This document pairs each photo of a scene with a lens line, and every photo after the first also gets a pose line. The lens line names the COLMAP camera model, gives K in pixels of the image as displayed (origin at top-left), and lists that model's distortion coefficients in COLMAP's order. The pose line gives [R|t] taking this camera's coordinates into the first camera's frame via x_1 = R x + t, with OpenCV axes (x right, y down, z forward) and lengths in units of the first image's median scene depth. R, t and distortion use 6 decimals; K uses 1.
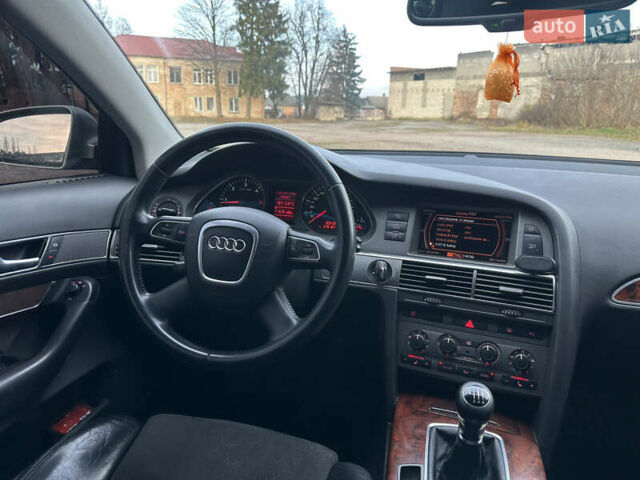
lens RADIAL K [[461.4, 0, 312.8], [0, 461.4, 232.1], [0, 0, 1]] dist [0.099585, -0.153707]
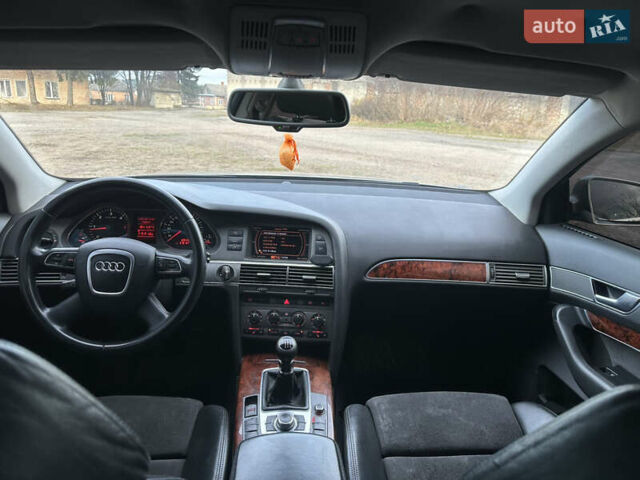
lens RADIAL K [[467.1, 0, 325.0], [0, 467.1, 237.3], [0, 0, 1]] dist [0.079671, -0.150084]
pose [[0.939480, -0.072502, 0.334844, -0.043844], [0.061456, 0.997162, 0.043481, -0.074150], [-0.337046, -0.020272, 0.941270, -0.485521]]
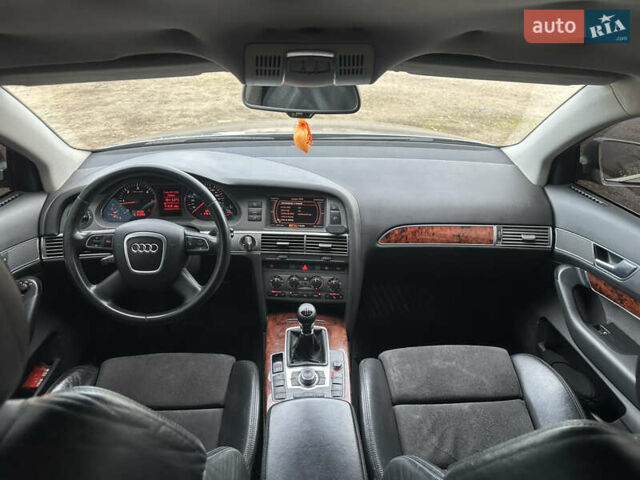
lens RADIAL K [[468.4, 0, 321.7], [0, 468.4, 242.6], [0, 0, 1]] dist [0.079069, -0.159889]
pose [[0.949619, -0.149780, 0.275300, -0.053447], [0.090065, 0.971776, 0.218034, -0.250017], [-0.300187, -0.182254, 0.936307, -0.566951]]
